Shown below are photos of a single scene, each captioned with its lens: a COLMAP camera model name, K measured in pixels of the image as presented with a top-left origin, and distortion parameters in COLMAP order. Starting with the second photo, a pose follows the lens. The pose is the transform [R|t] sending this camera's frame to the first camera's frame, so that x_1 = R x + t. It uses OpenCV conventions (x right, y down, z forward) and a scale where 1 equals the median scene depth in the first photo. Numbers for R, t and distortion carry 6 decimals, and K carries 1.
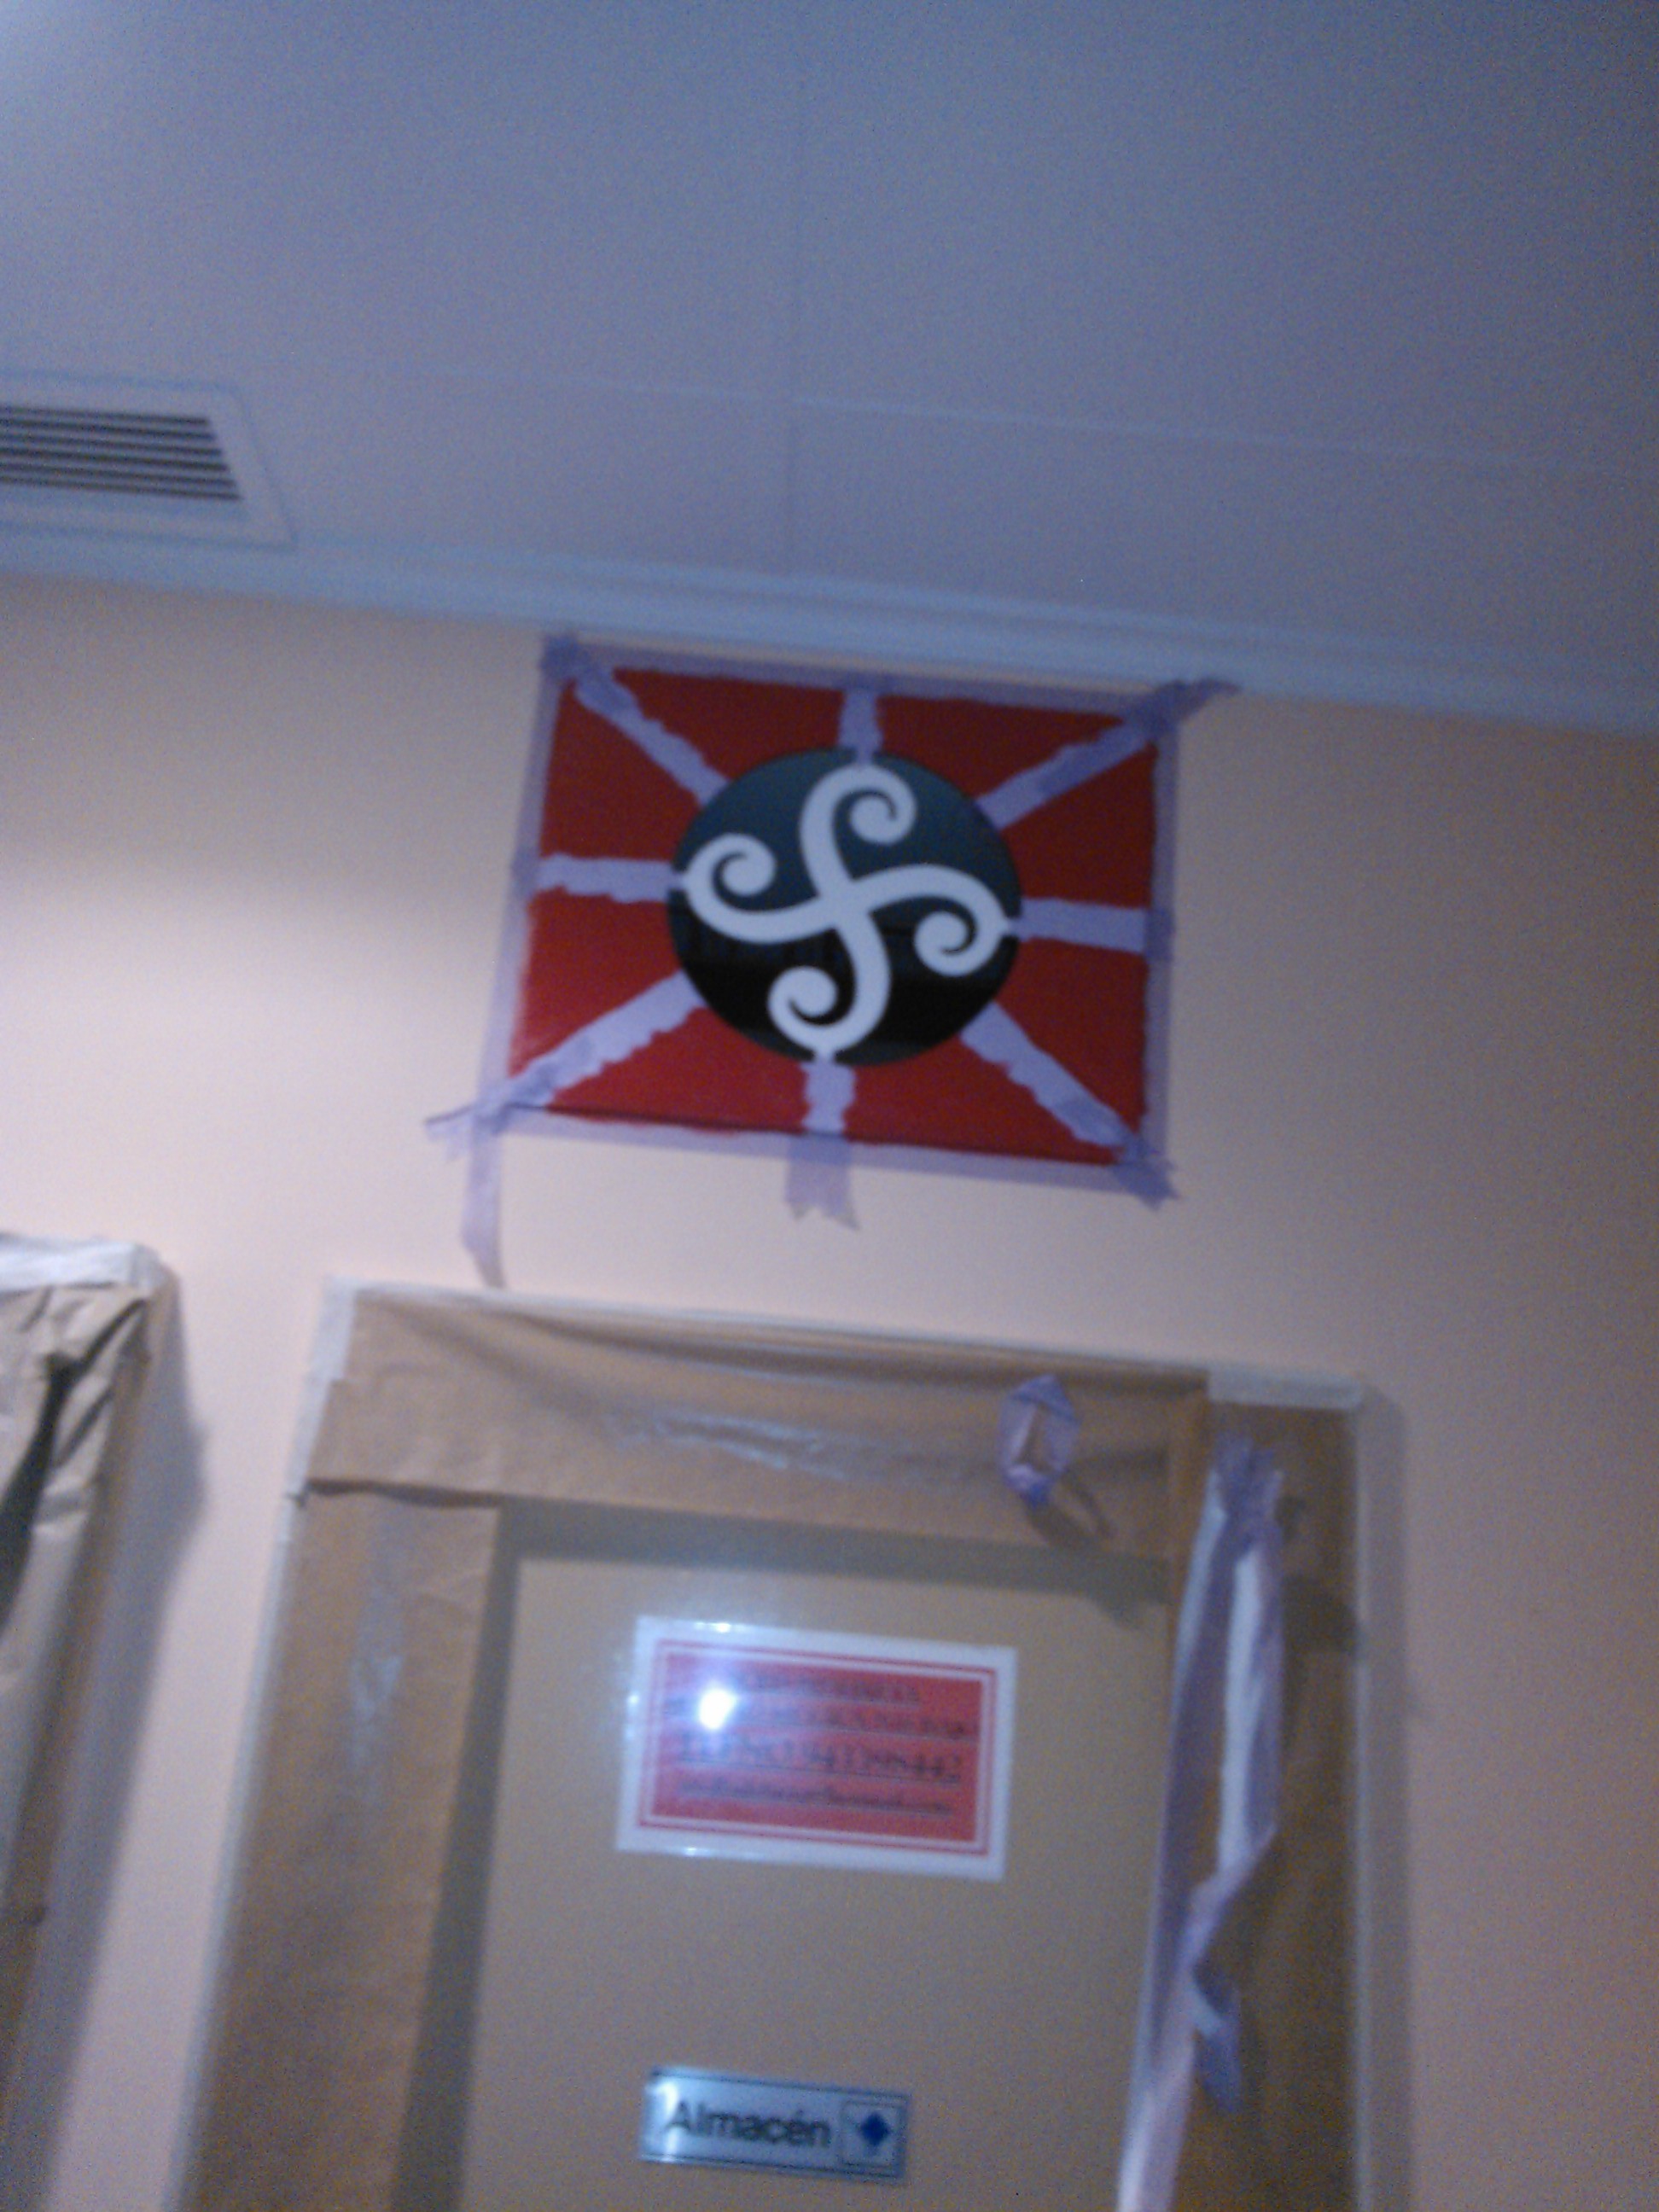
lens RADIAL K [[1940.3, 0, 834.5], [0, 1940.3, 1099.8], [0, 0, 1]] dist [0.077555, -0.203135]
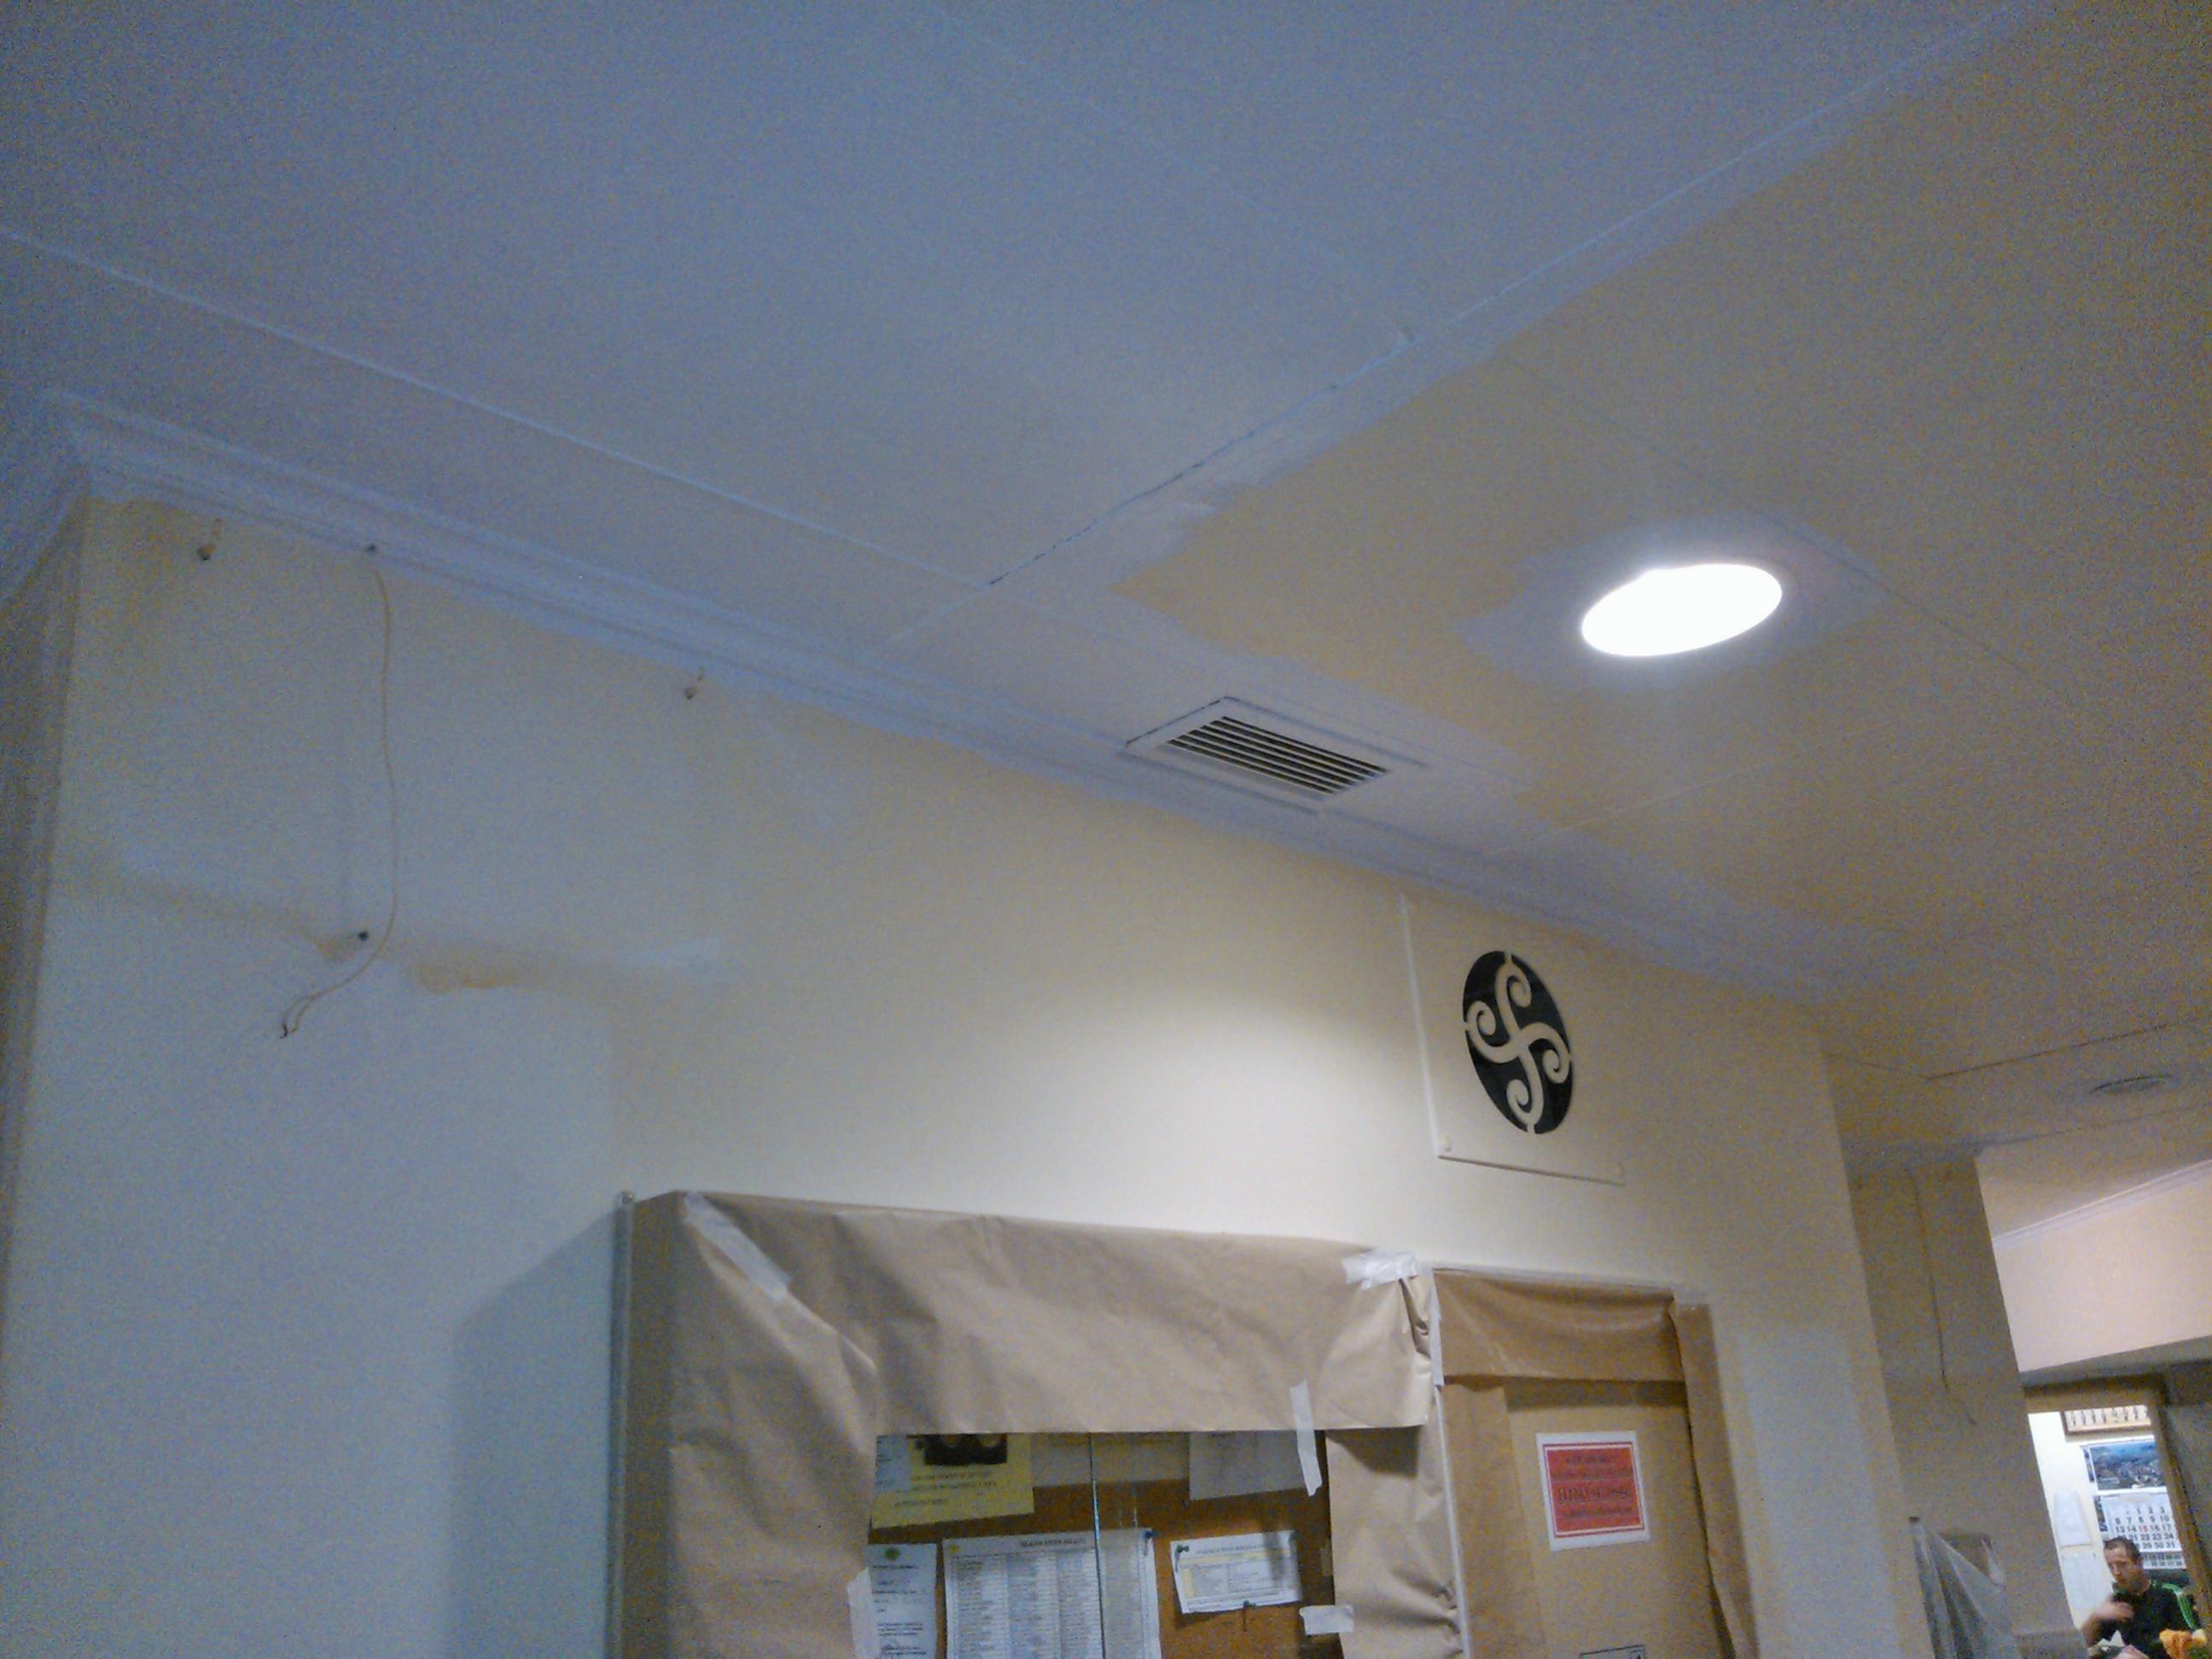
lens RADIAL K [[1931.7, 0, 1098.7], [0, 1931.7, 832.4], [0, 0, 1]] dist [-0.000407, -0.121320]
pose [[0.725794, 0.110958, 0.678905, -1.777484], [-0.099550, 0.993459, -0.055942, -0.177691], [-0.680671, -0.026983, 0.732092, -0.089403]]
